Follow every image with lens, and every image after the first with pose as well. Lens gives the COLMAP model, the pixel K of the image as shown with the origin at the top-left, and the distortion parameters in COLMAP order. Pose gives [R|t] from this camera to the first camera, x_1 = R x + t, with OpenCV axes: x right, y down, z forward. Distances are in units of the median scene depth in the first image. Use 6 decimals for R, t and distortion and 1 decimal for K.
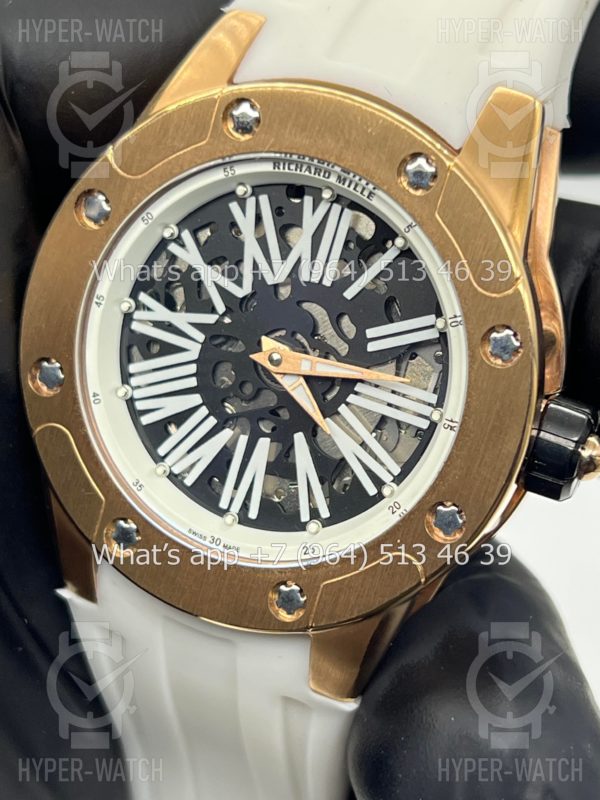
lens RADIAL K [[1876.8, 0, 300.0], [0, 1876.8, 400.0], [0, 0, 1]] dist [0.269920, 0.003154]
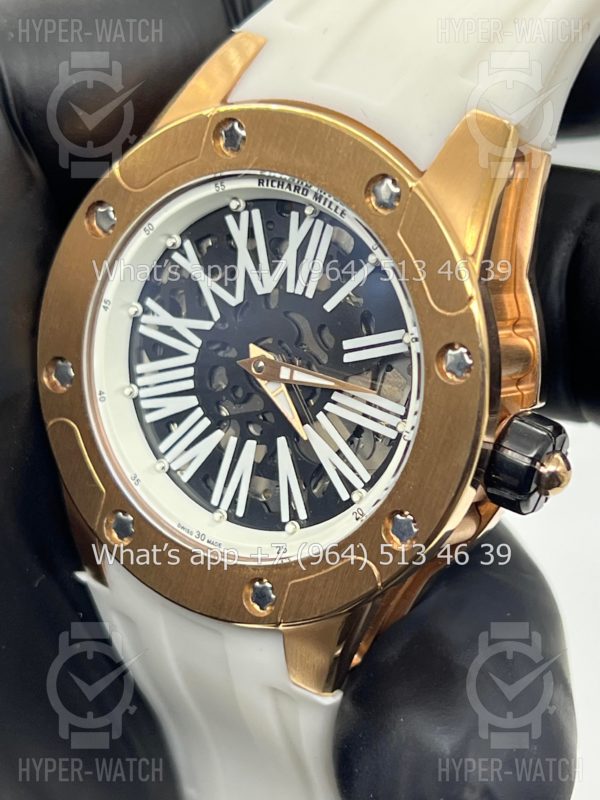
lens RADIAL K [[1876.8, 0, 300.0], [0, 1876.8, 400.0], [0, 0, 1]] dist [0.269920, 0.003154]
pose [[0.983021, 0.038937, -0.179314, 0.196697], [-0.036170, 0.999171, 0.018674, -0.023150], [0.179893, -0.011871, 0.983615, -0.028101]]
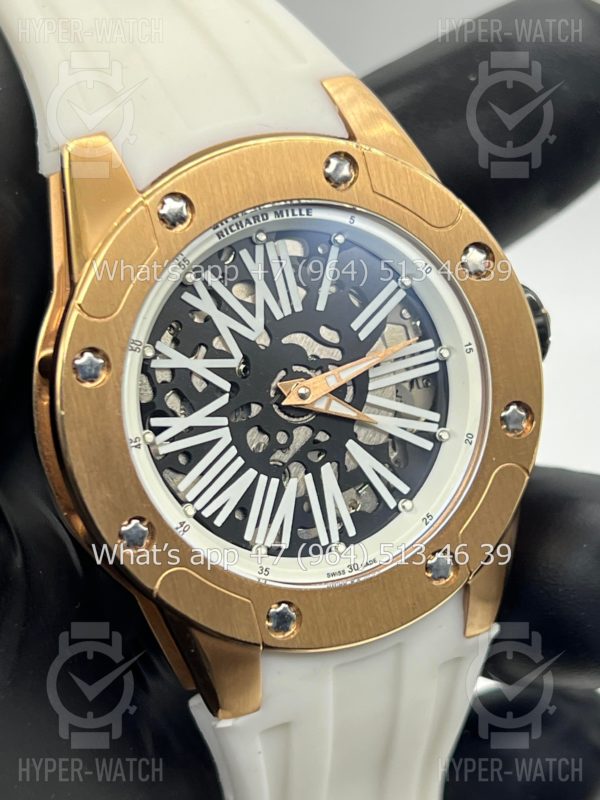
lens RADIAL K [[1876.8, 0, 300.0], [0, 1876.8, 400.0], [0, 0, 1]] dist [0.269920, 0.003154]
pose [[0.650609, -0.513087, 0.559866, -0.609060], [0.552050, 0.825804, 0.115278, -0.141447], [-0.521487, 0.234073, 0.820525, 0.126389]]
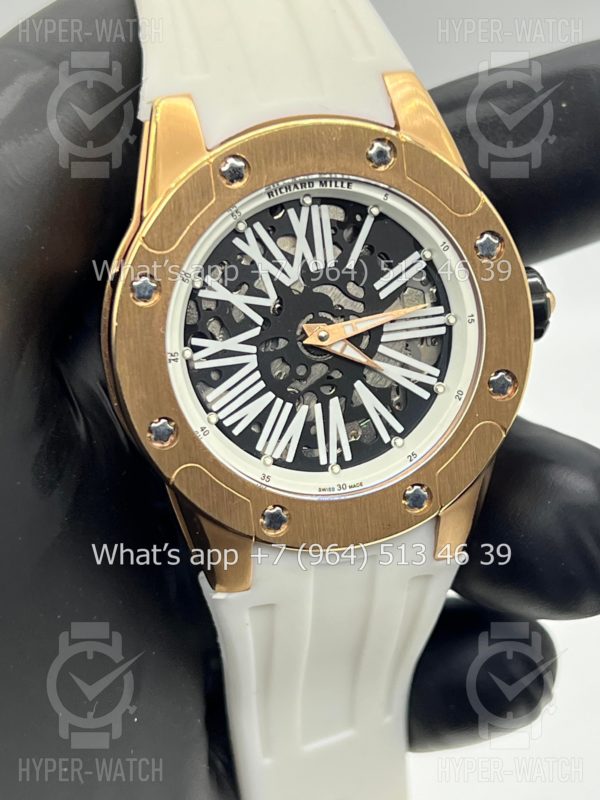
lens RADIAL K [[1876.8, 0, 300.0], [0, 1876.8, 400.0], [0, 0, 1]] dist [0.269920, 0.003154]
pose [[0.779415, -0.433433, 0.452381, -0.612977], [0.431063, 0.894987, 0.114814, -0.134369], [-0.454639, 0.105517, 0.884403, -0.108364]]
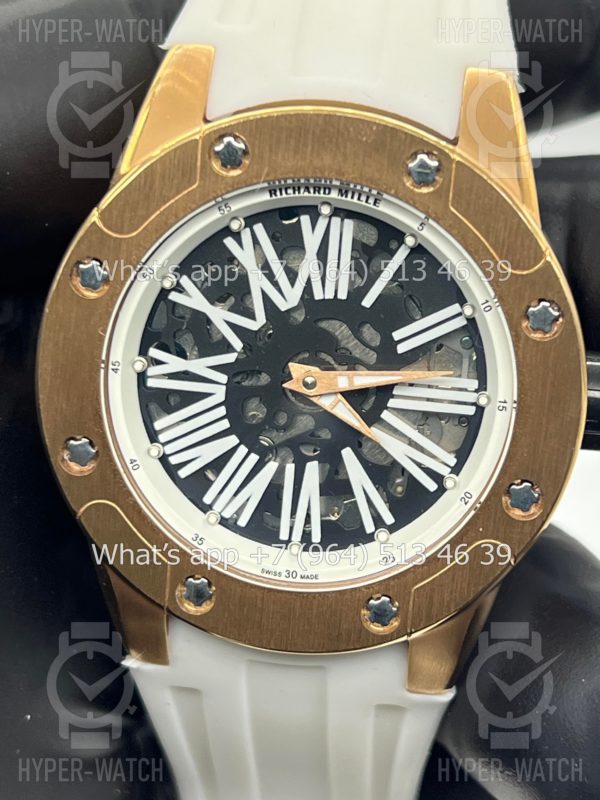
lens RADIAL K [[1876.8, 0, 300.0], [0, 1876.8, 400.0], [0, 0, 1]] dist [0.269920, 0.003154]
pose [[0.950579, -0.240082, 0.196876, -0.214546], [0.233064, 0.970705, 0.058426, -0.071627], [-0.205136, -0.009654, 0.978686, 0.027254]]
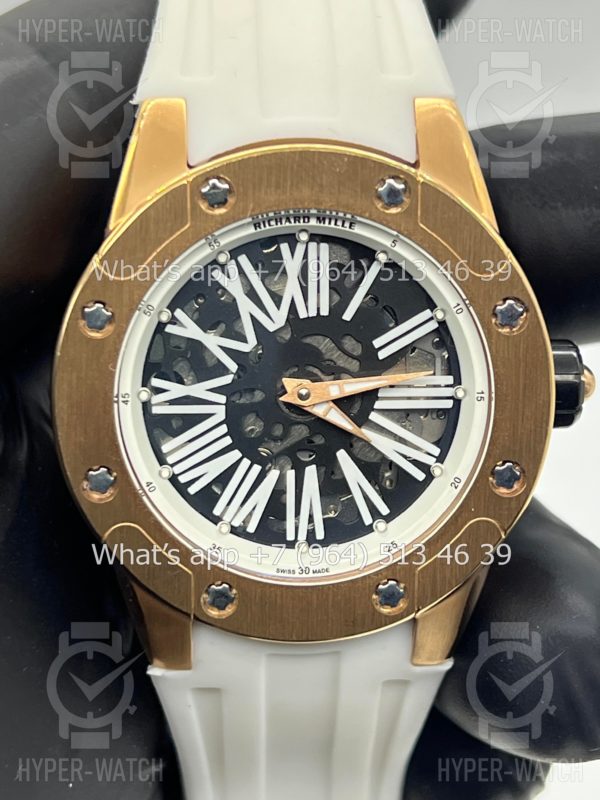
lens RADIAL K [[1876.8, 0, 300.0], [0, 1876.8, 400.0], [0, 0, 1]] dist [0.269920, 0.003154]
pose [[0.884794, -0.338159, 0.320604, -0.363172], [0.326144, 0.940809, 0.092240, -0.119155], [-0.332819, 0.022950, 0.942711, -0.026983]]
